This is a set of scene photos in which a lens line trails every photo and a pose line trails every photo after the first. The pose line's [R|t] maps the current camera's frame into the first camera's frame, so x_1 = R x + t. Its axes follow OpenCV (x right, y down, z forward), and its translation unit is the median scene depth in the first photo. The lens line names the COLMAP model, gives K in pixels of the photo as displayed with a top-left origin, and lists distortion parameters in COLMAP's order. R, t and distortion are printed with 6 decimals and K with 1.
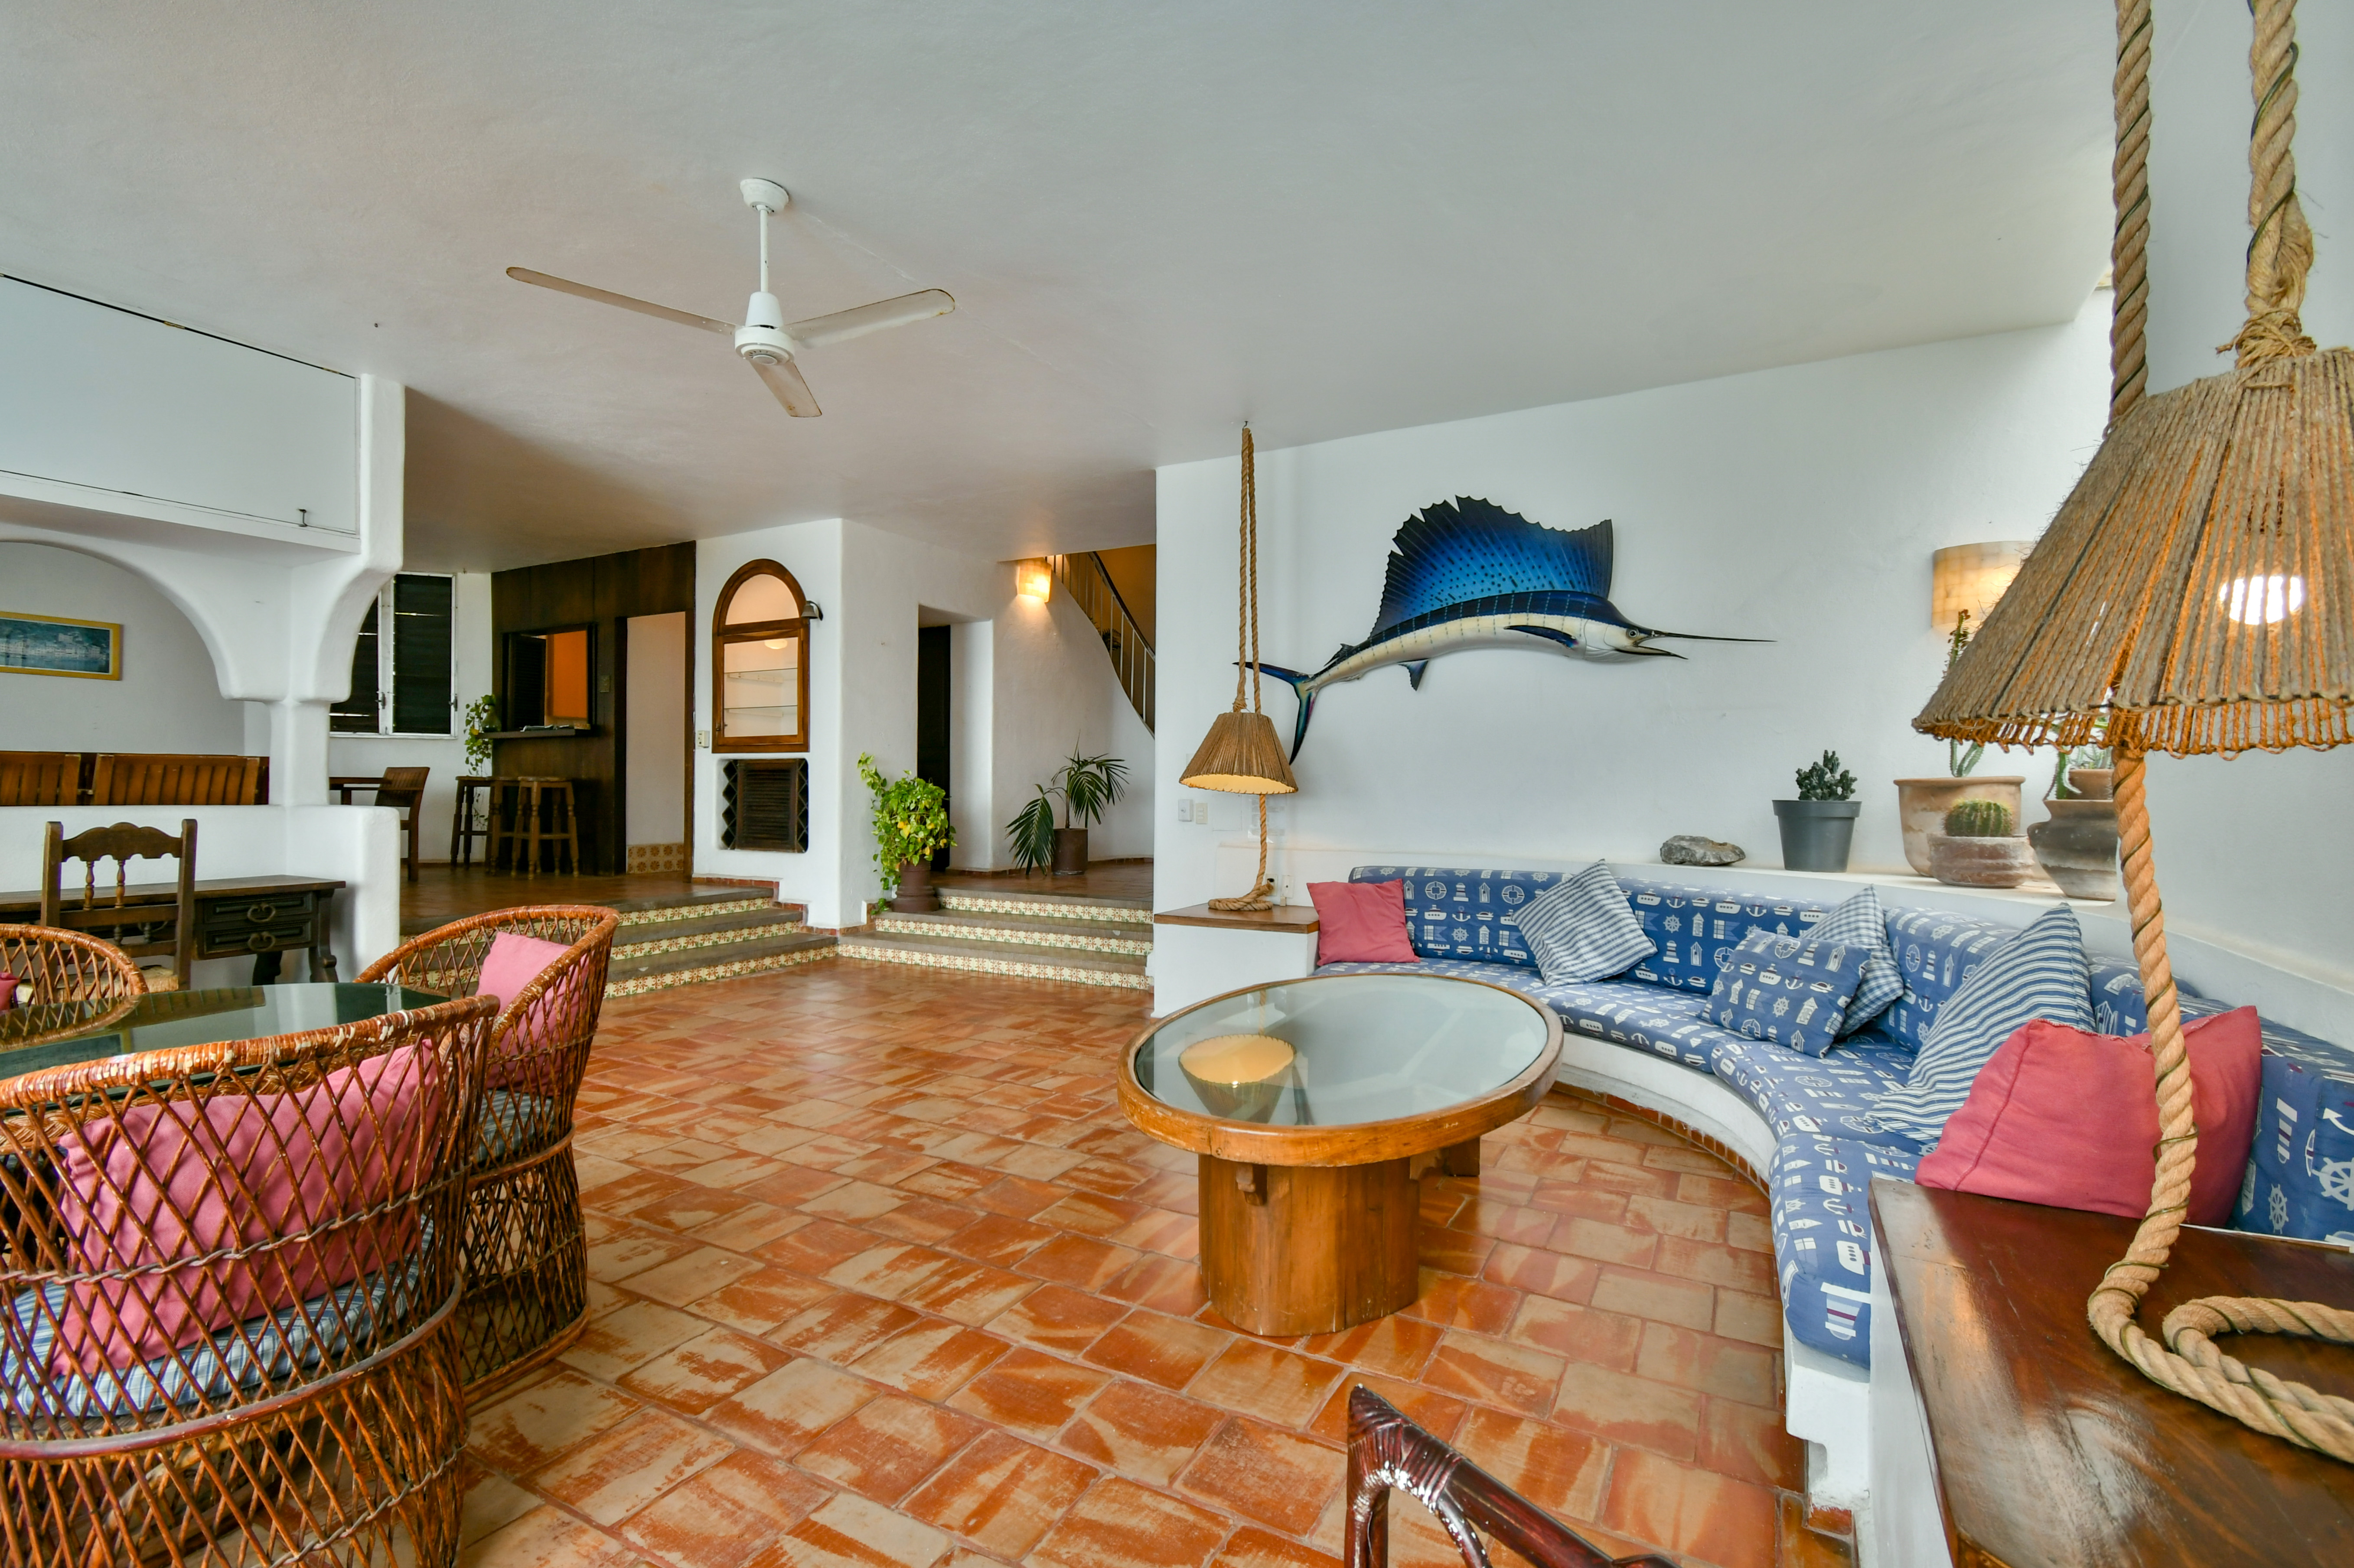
lens RADIAL K [[1071.8, 0, 1177.0], [0, 1071.8, 784.0], [0, 0, 1]] dist [0.001839, -0.000098]
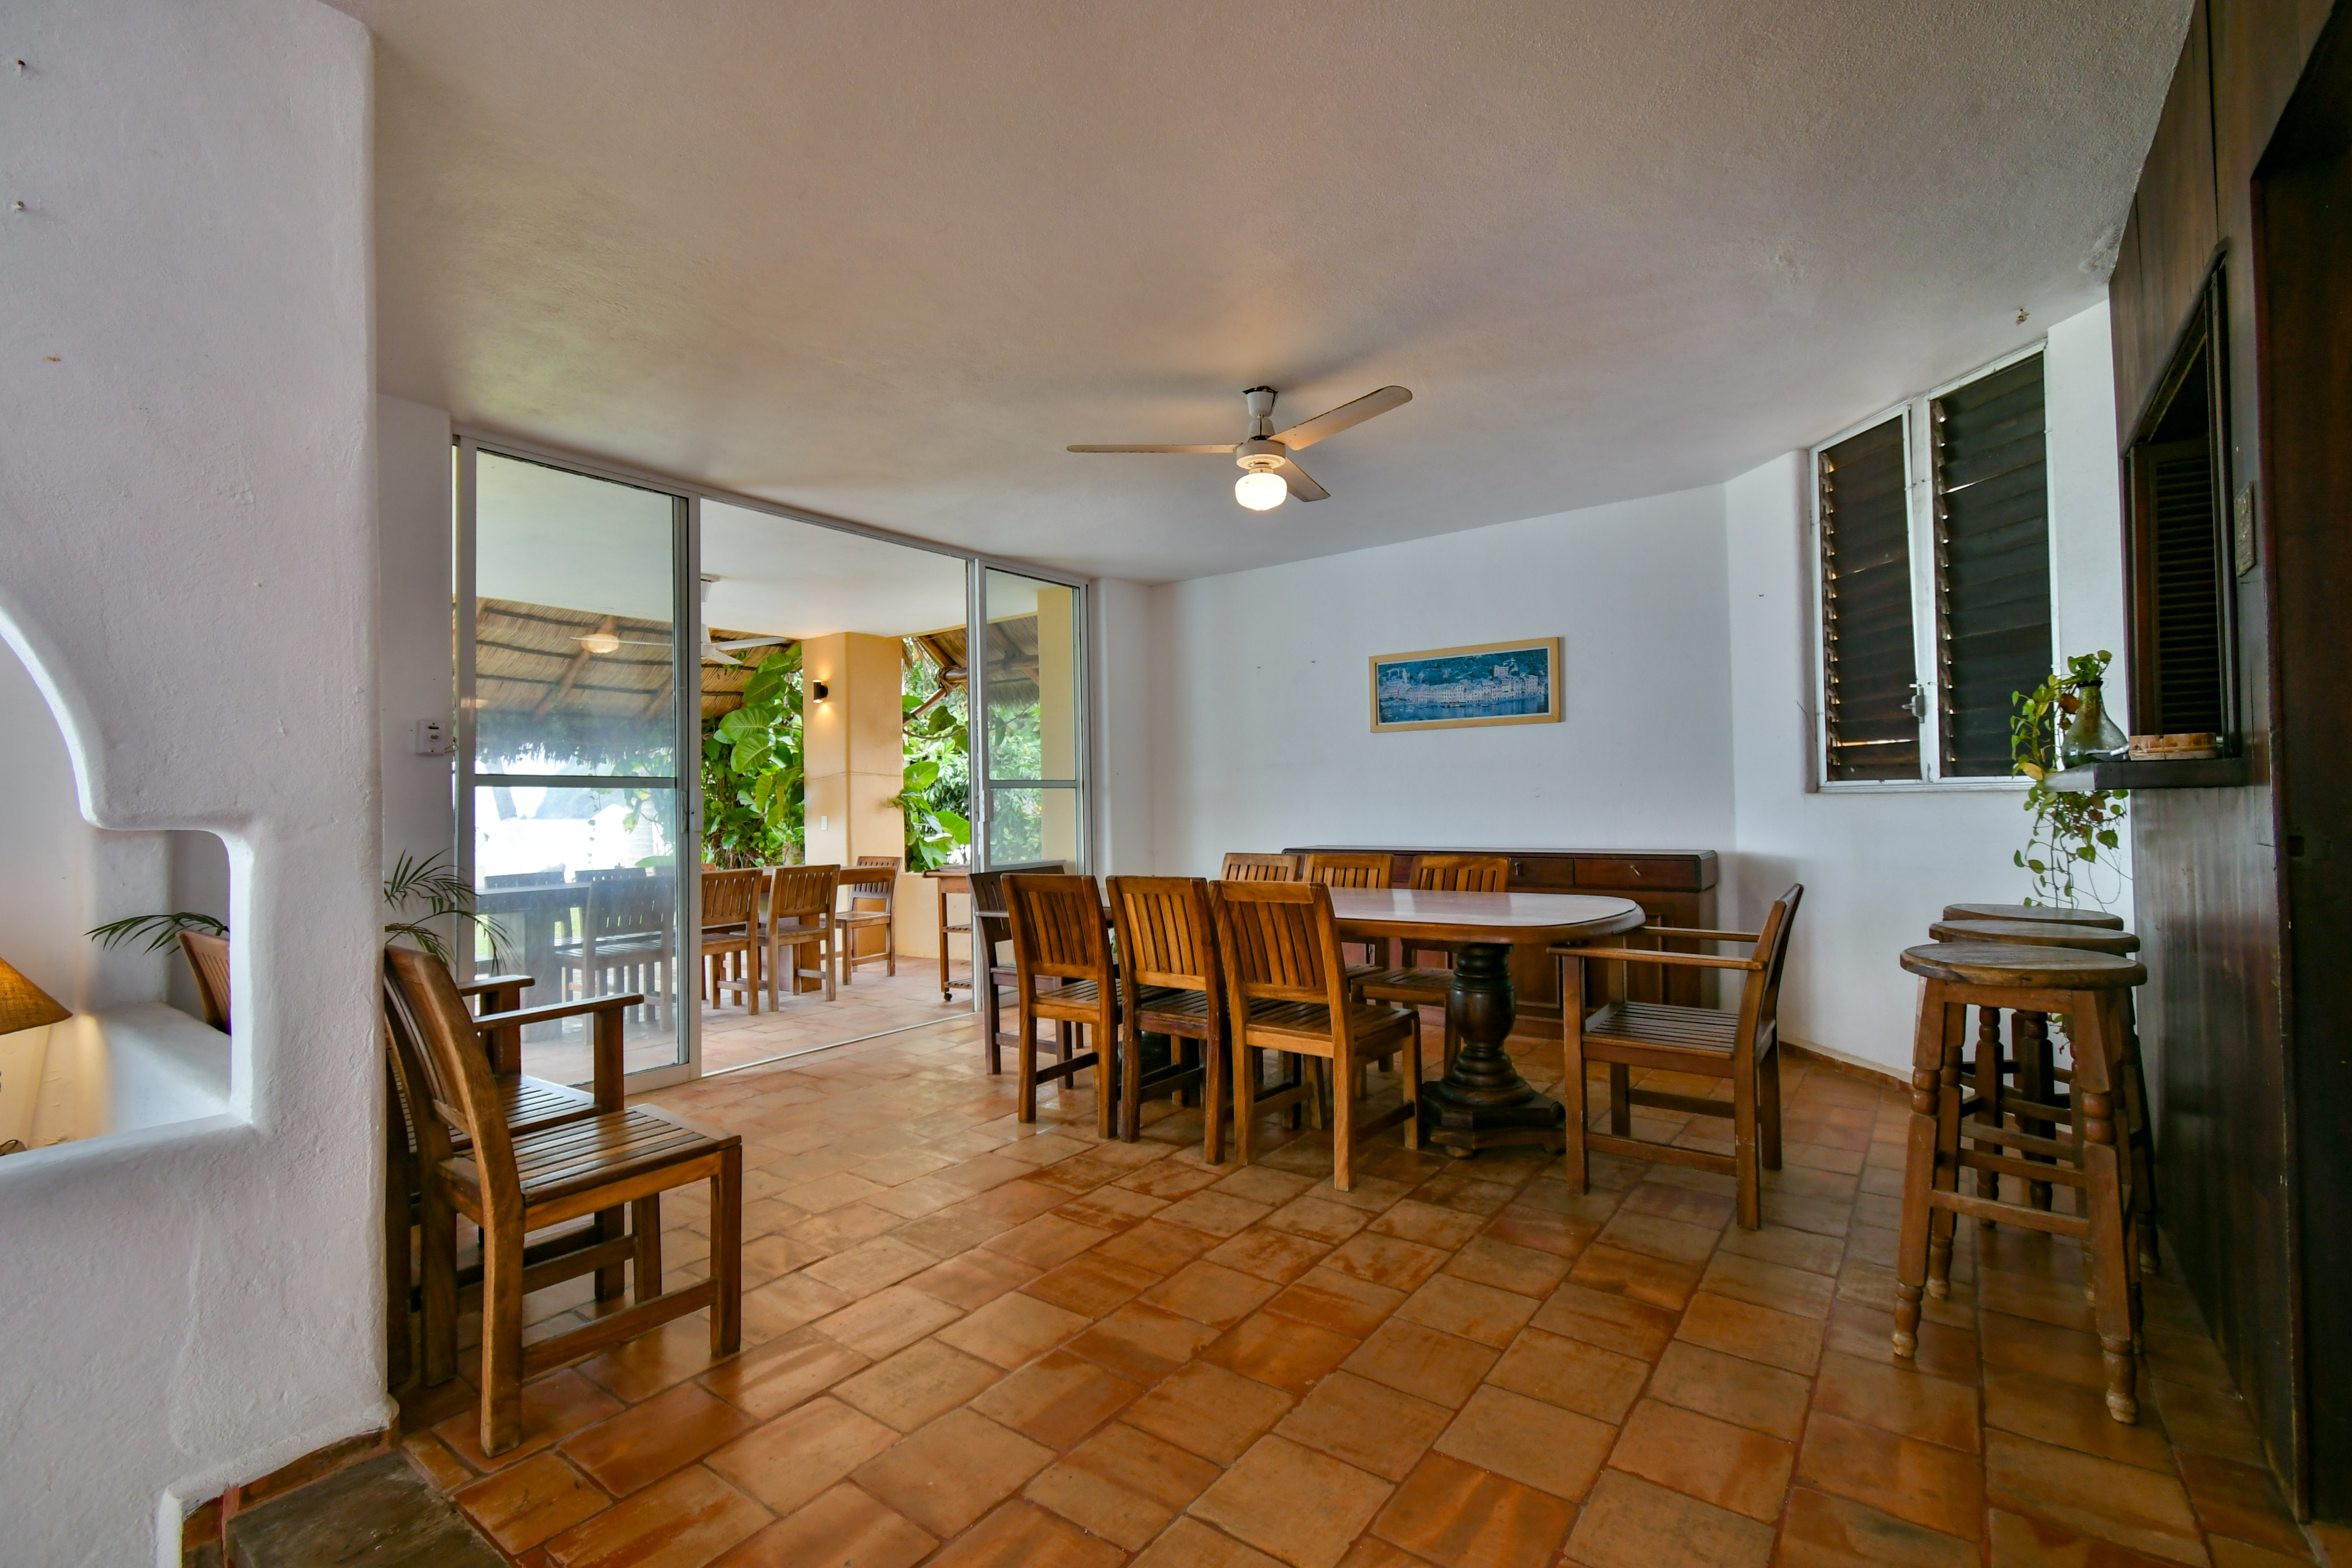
lens RADIAL K [[1031.0, 0, 1176.0], [0, 1031.0, 784.0], [0, 0, 1]] dist [-0.000018, 0.000017]
pose [[-0.145940, -0.020812, -0.989074, -0.606991], [0.023057, 0.999436, -0.024433, -0.090886], [0.989025, -0.026371, -0.145378, 1.619371]]
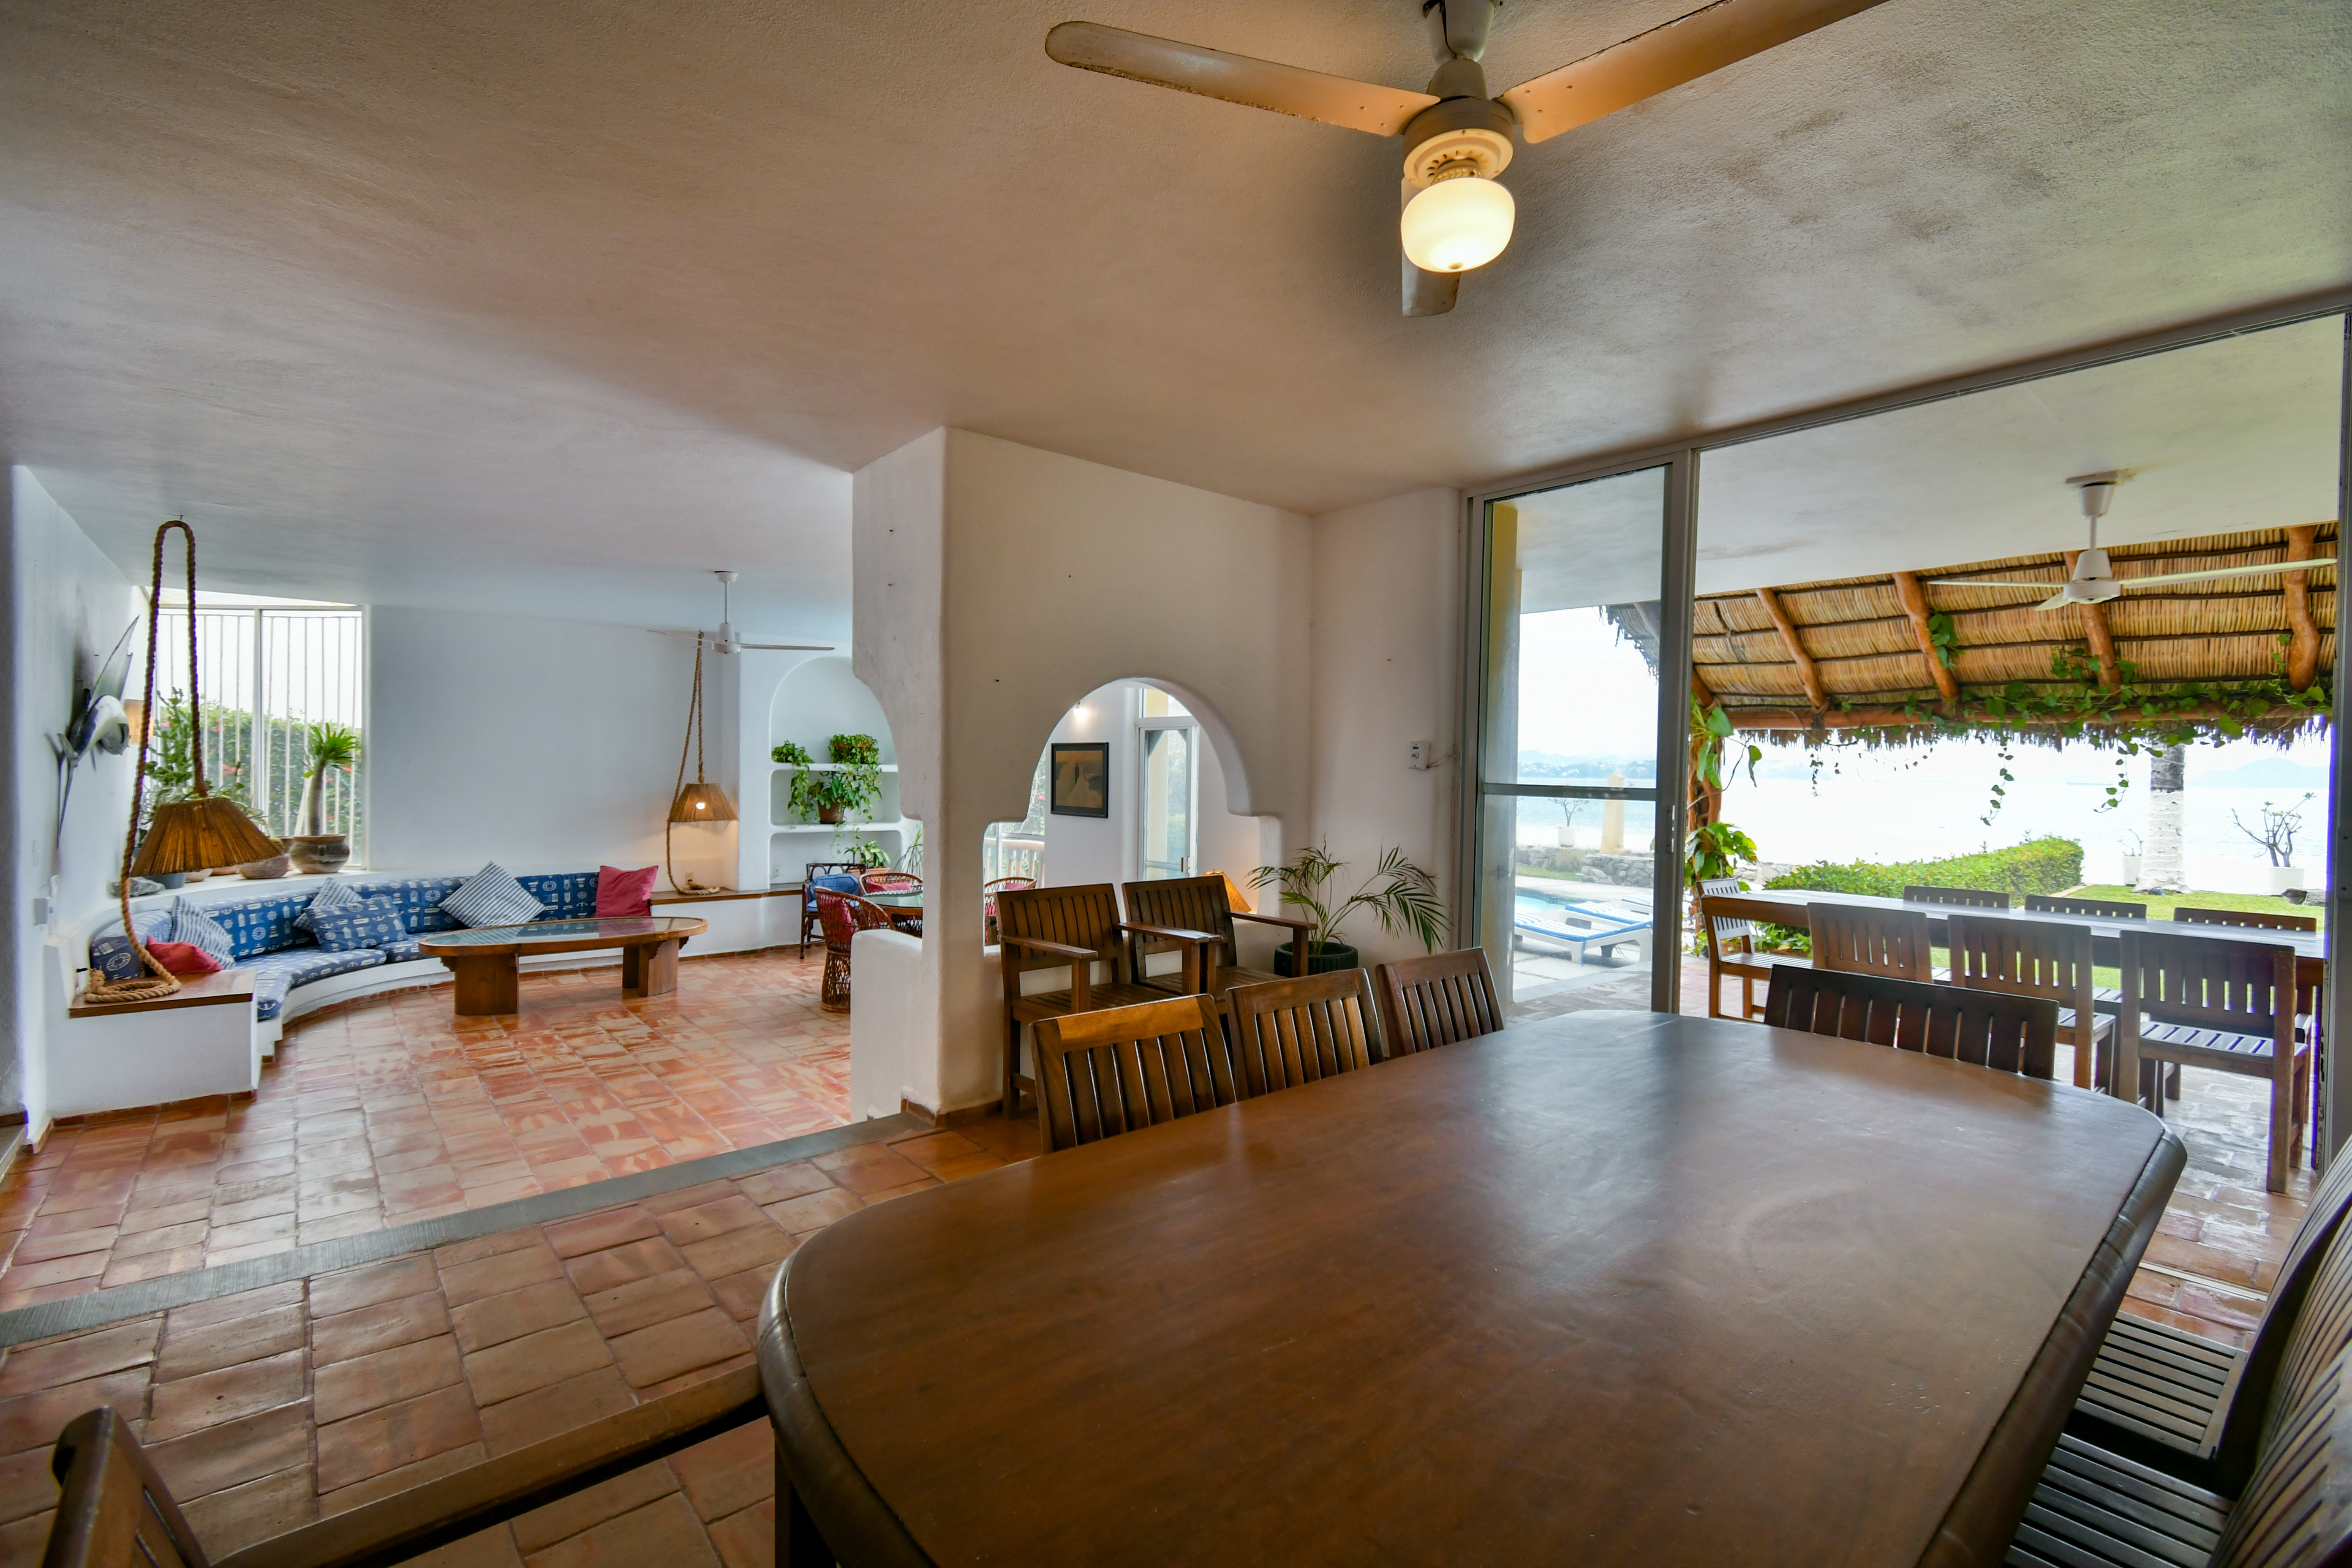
lens RADIAL K [[1022.0, 0, 1161.7], [0, 1022.0, 794.6], [0, 0, 1]] dist [0.002729, 0.000098]
pose [[-0.929987, -0.030116, 0.366356, -1.476349], [-0.024258, 0.999494, 0.020582, -0.139232], [-0.366790, 0.010254, -0.930247, 1.964703]]
